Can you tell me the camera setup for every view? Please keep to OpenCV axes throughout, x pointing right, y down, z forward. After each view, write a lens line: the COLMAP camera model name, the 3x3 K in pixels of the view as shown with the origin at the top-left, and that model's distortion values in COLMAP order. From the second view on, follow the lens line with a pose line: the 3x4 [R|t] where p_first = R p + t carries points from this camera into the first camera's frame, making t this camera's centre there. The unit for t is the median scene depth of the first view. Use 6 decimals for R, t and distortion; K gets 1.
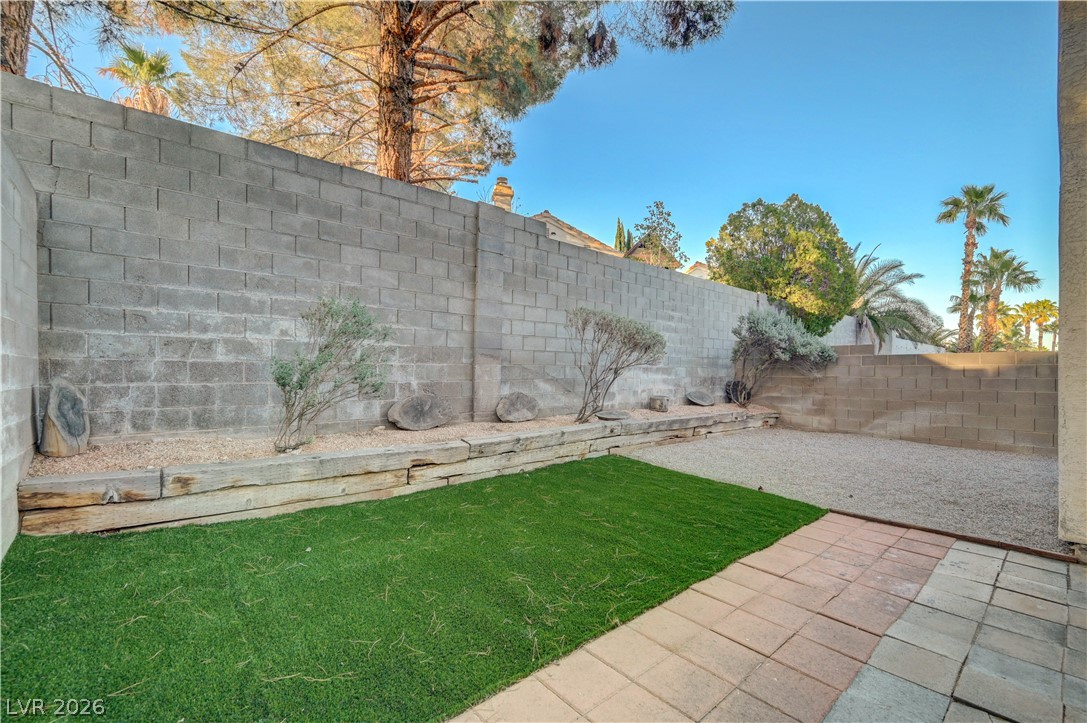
lens RADIAL K [[442.6, 0, 548.7], [0, 442.6, 368.6], [0, 0, 1]] dist [0.002691, -0.000026]
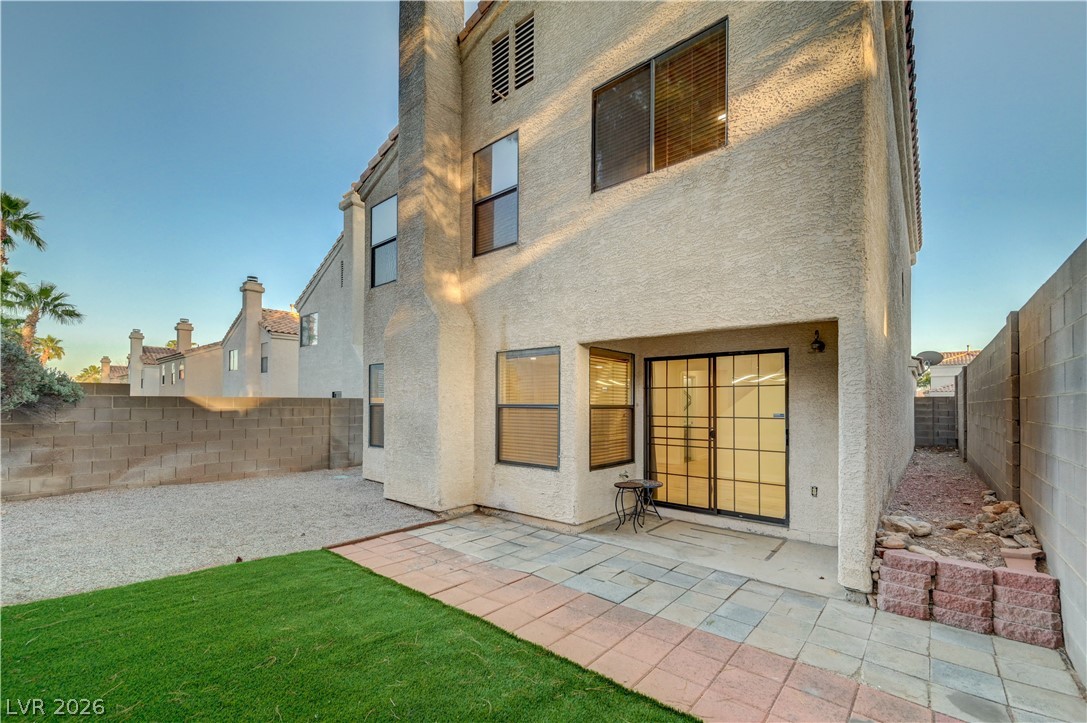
lens RADIAL K [[454.6, 0, 540.2], [0, 454.6, 403.4], [0, 0, 1]] dist [0.001708, 0.000228]
pose [[-0.126213, -0.002498, 0.992000, -0.280388], [-0.007300, 0.999972, 0.001589, -0.023380], [-0.991976, -0.007041, -0.126227, 0.314947]]
